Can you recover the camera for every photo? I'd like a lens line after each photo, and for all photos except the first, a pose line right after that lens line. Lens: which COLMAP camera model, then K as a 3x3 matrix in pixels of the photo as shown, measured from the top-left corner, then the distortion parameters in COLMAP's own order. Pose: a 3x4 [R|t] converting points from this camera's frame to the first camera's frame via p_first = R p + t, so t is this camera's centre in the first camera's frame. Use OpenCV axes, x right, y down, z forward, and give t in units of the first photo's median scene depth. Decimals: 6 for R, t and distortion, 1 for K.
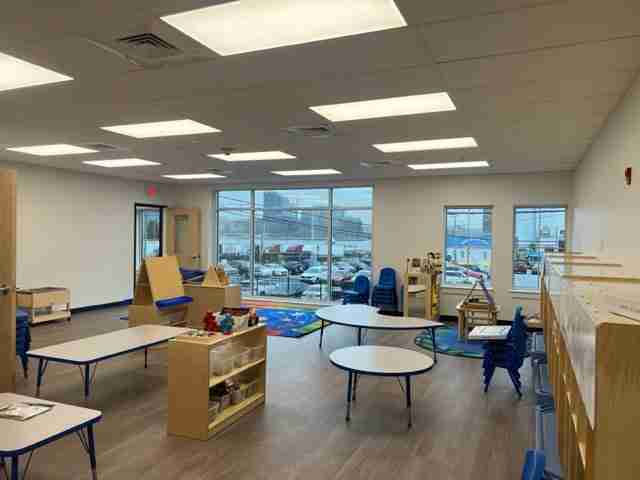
lens RADIAL K [[484.6, 0, 320.0], [0, 484.6, 240.0], [0, 0, 1]] dist [-0.004751, -0.001219]
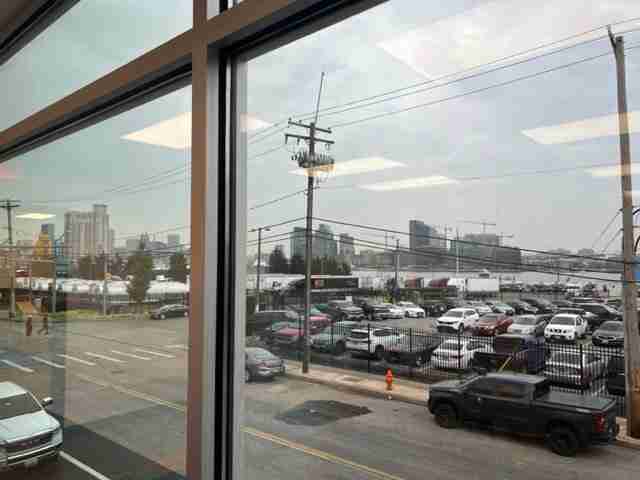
lens RADIAL K [[484.6, 0, 320.0], [0, 484.6, 240.0], [0, 0, 1]] dist [-0.004751, -0.001219]
pose [[0.953460, -0.024087, -0.300555, 0.011913], [0.004033, 0.997733, -0.067169, -0.001266], [0.301491, 0.062831, 0.951396, 0.163657]]
